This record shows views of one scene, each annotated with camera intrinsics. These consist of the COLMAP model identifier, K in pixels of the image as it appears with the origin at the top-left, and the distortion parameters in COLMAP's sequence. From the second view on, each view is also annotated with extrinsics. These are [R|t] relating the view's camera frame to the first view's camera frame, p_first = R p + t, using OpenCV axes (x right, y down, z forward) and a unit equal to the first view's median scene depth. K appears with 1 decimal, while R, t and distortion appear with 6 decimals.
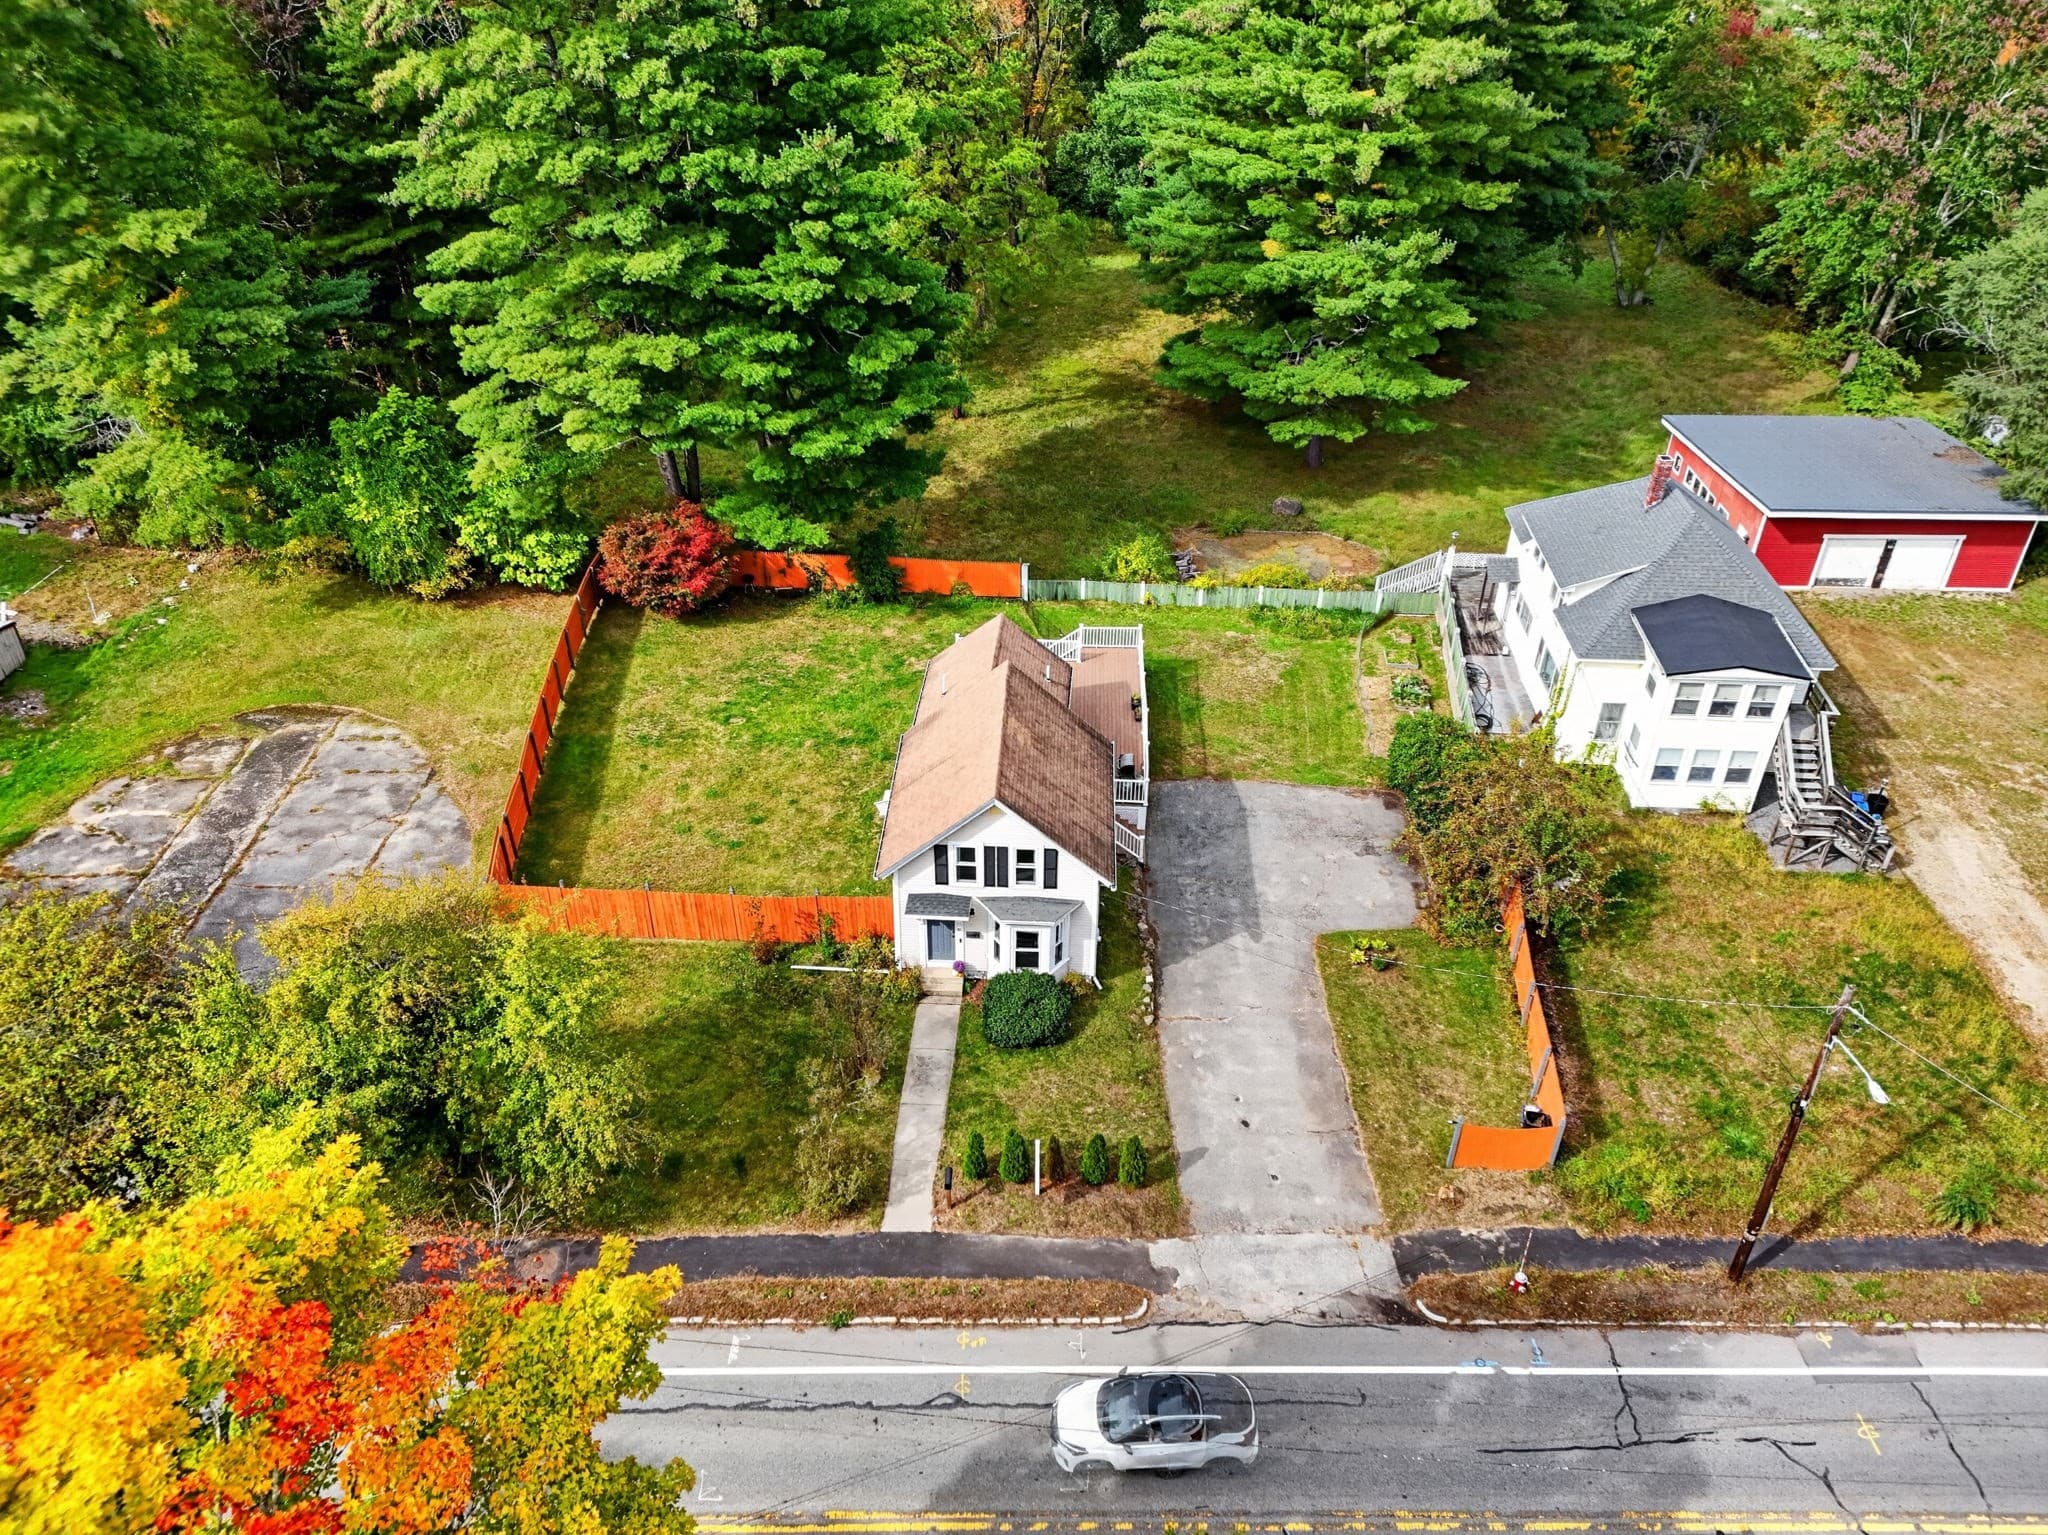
lens RADIAL K [[1539.9, 0, 1024.0], [0, 1539.9, 767.5], [0, 0, 1]] dist [0.138860, -0.162361]
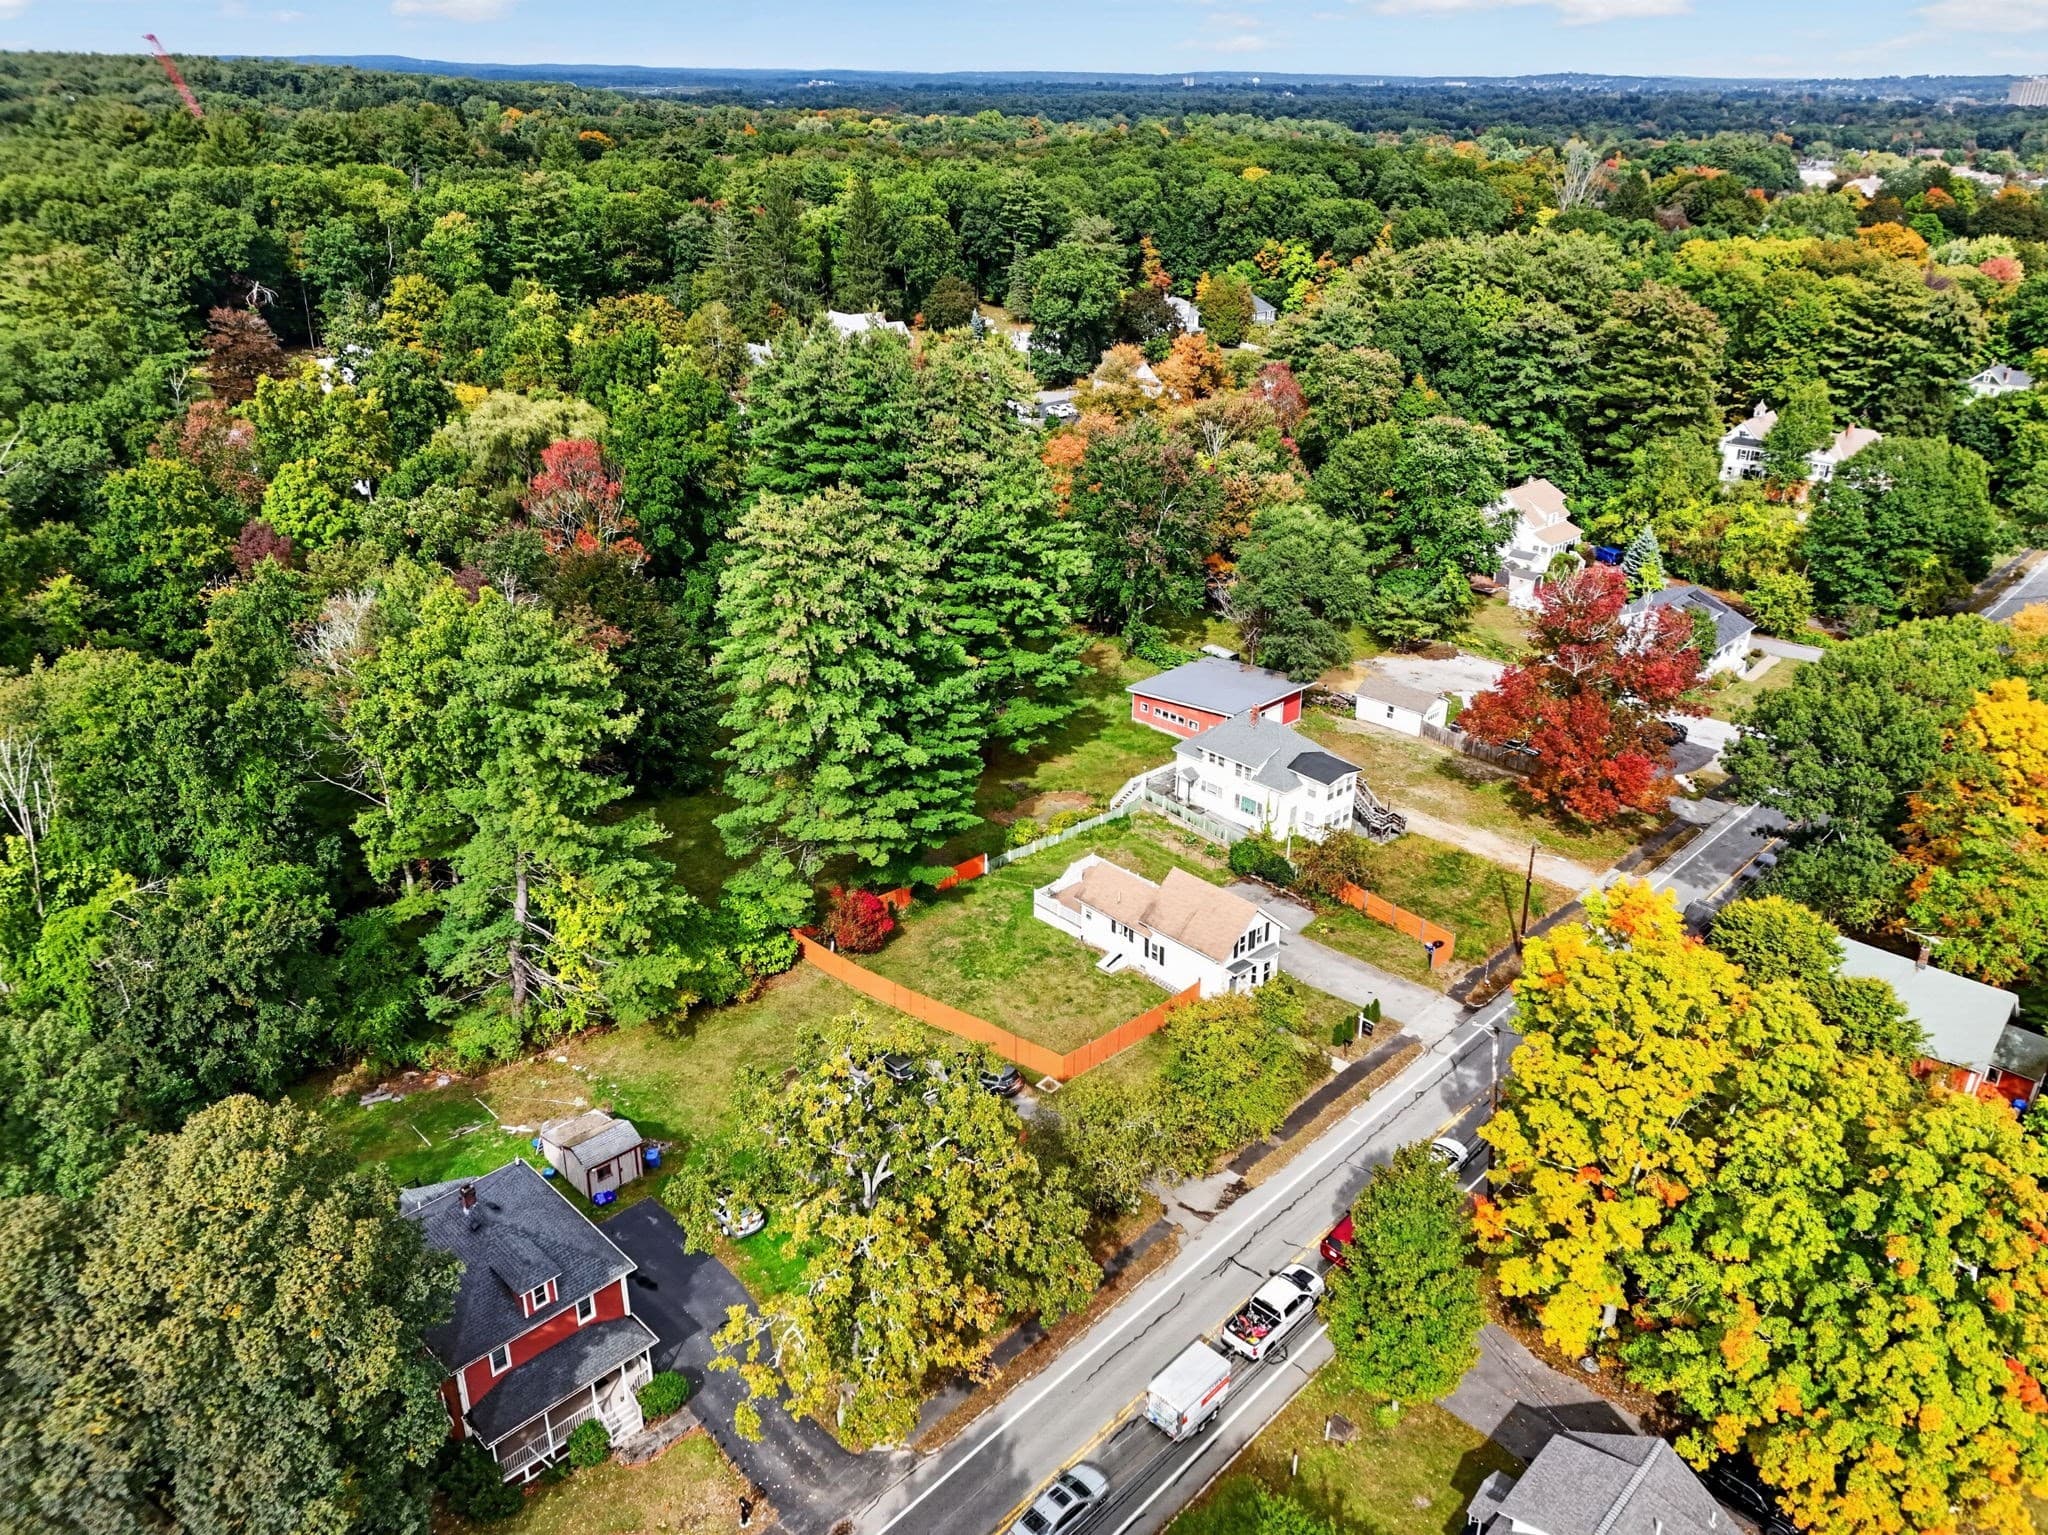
lens RADIAL K [[1539.9, 0, 1024.0], [0, 1539.9, 767.5], [0, 0, 1]] dist [0.138860, -0.162361]
pose [[0.694898, -0.301151, 0.653012, -1.418853], [0.404605, 0.914449, -0.008840, -0.244268], [-0.594484, 0.270355, 0.757296, -0.521791]]
